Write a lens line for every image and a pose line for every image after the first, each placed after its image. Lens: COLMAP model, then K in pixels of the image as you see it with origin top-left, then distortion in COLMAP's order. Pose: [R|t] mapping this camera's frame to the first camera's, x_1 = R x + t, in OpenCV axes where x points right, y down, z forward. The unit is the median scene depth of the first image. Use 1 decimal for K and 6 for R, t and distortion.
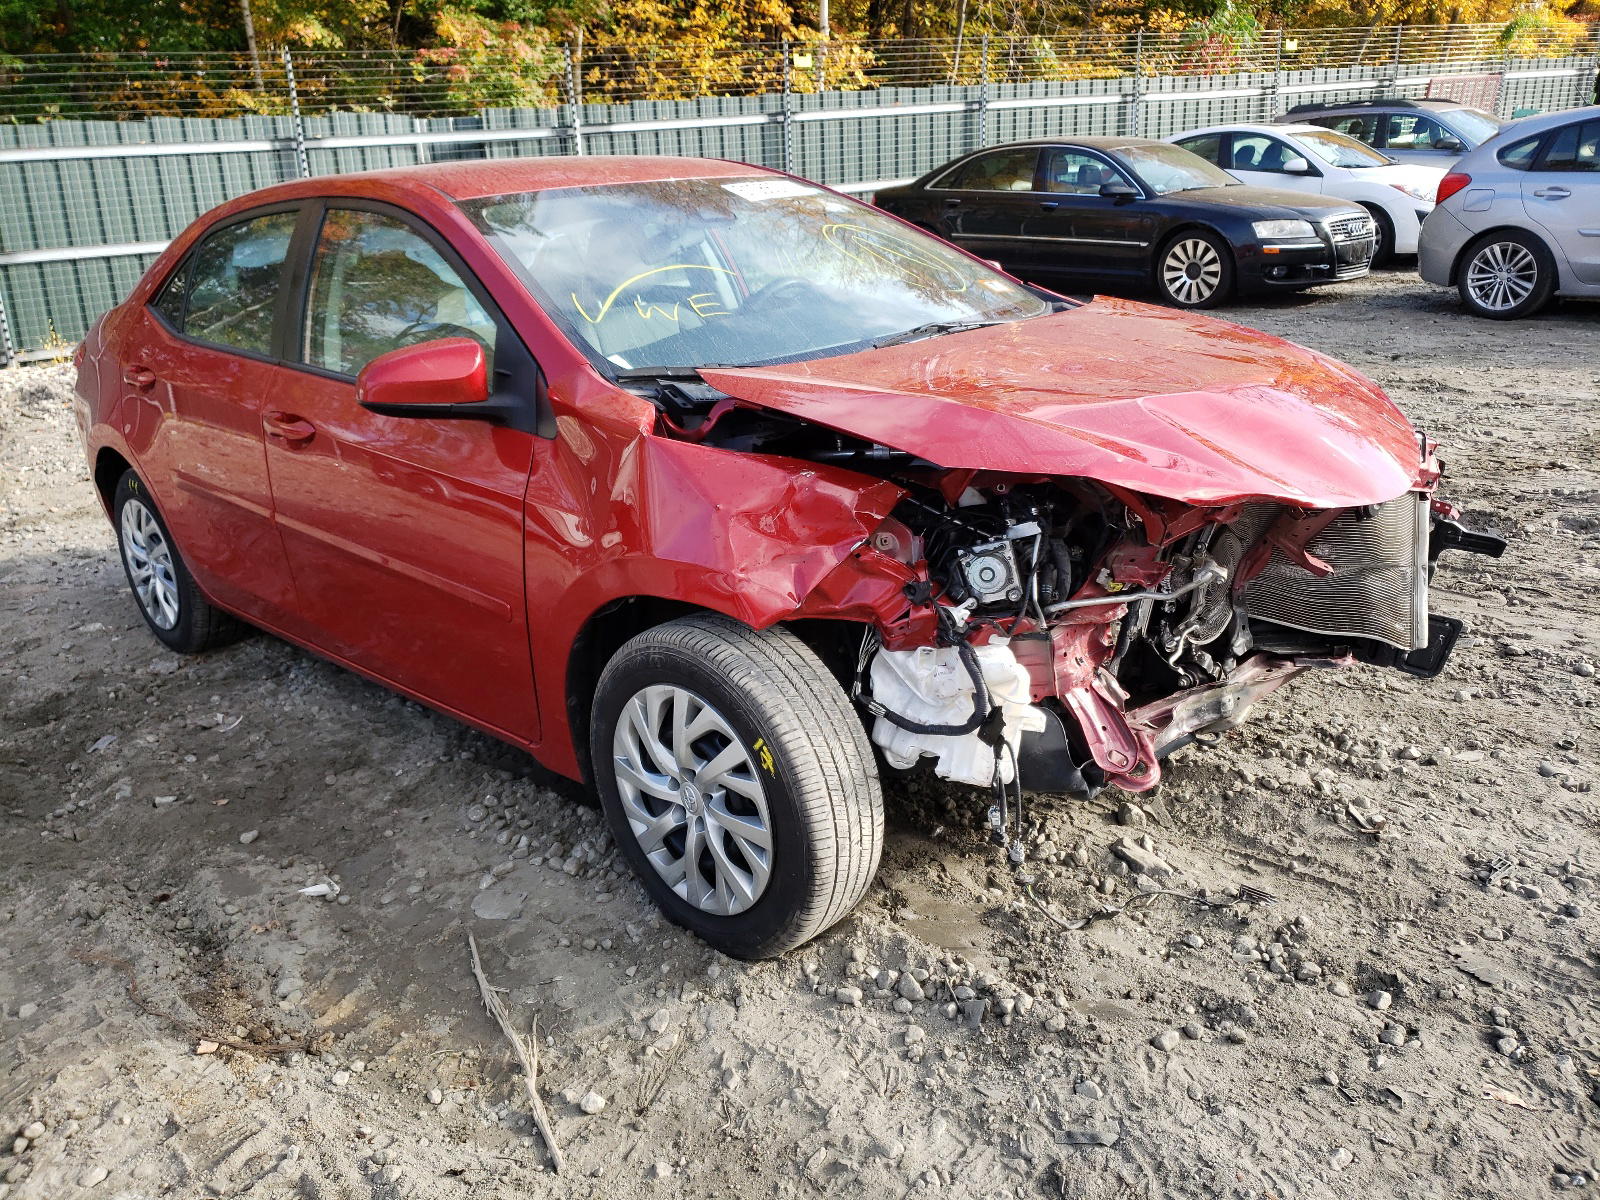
lens RADIAL K [[1337.7, 0, 800.5], [0, 1337.7, 544.1], [0, 0, 1]] dist [-0.002468, 0.002044]
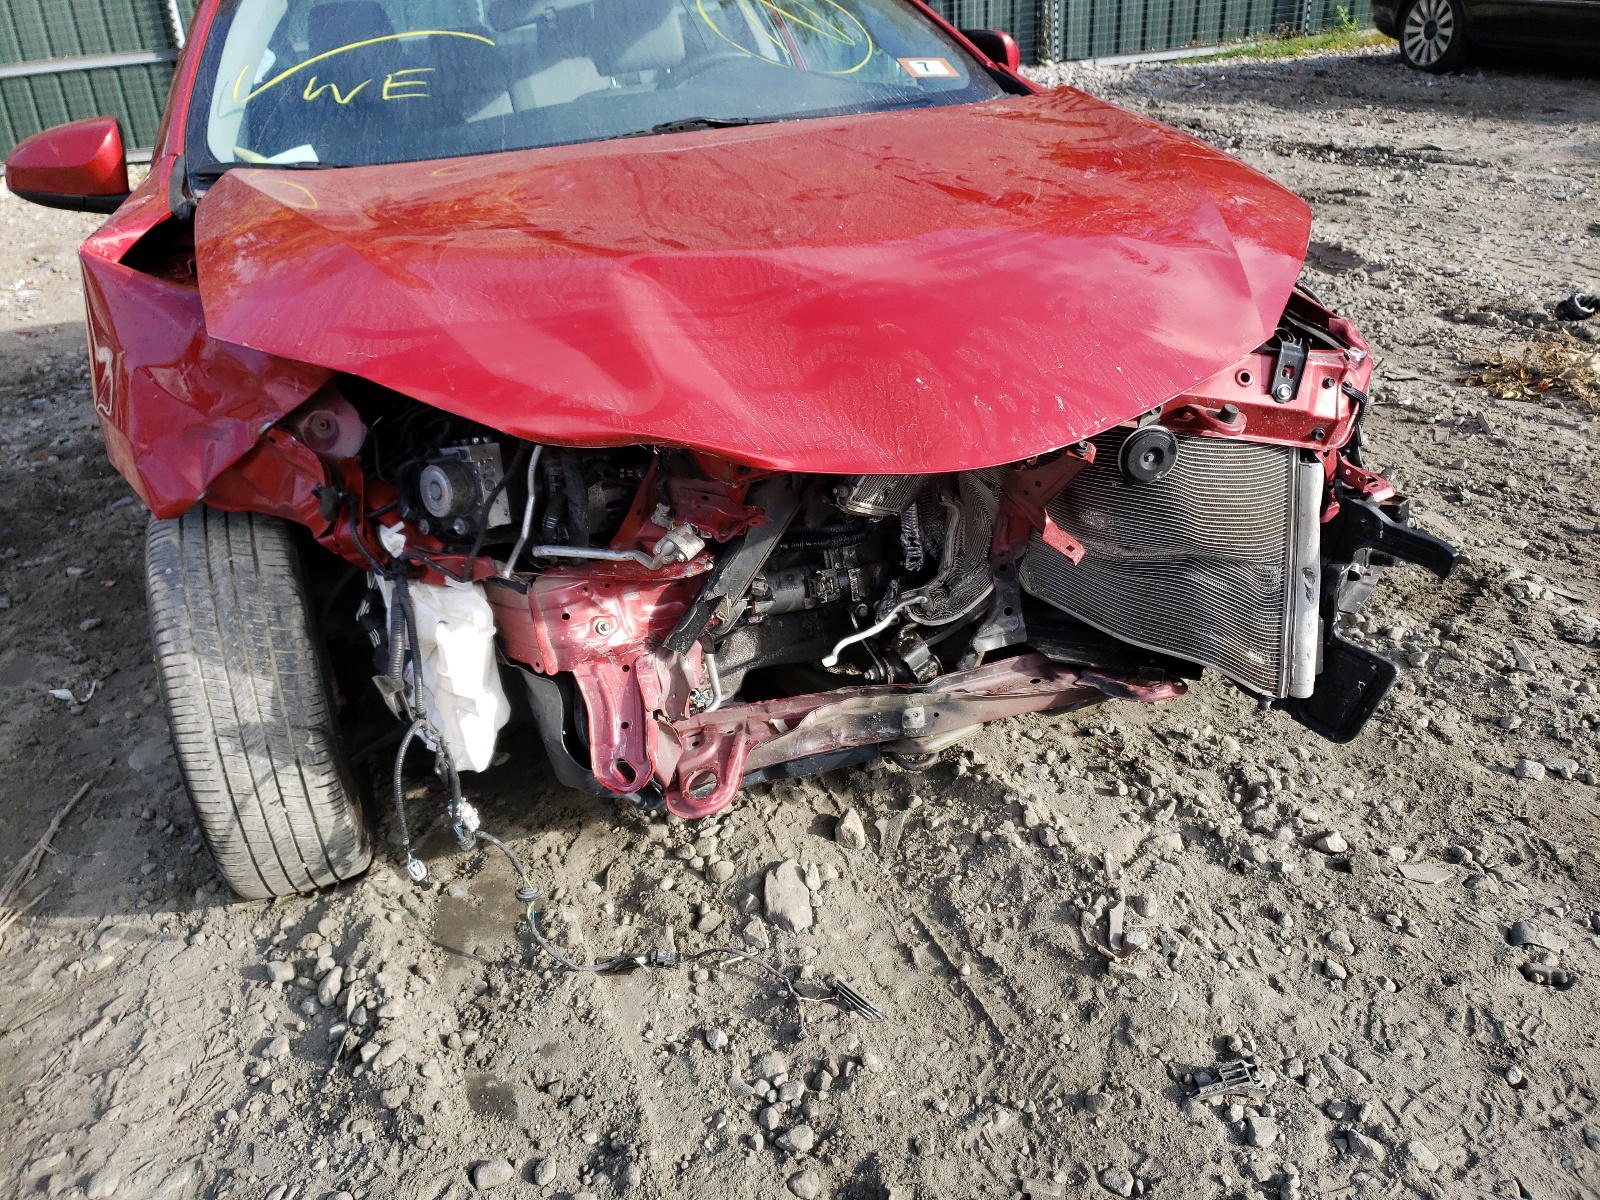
lens RADIAL K [[1337.7, 0, 800.5], [0, 1337.7, 544.1], [0, 0, 1]] dist [-0.002468, 0.002044]
pose [[0.896085, 0.166401, -0.411511, 0.514918], [-0.098620, 0.978537, 0.180939, -0.082543], [0.432788, -0.121553, 0.893263, 0.366384]]
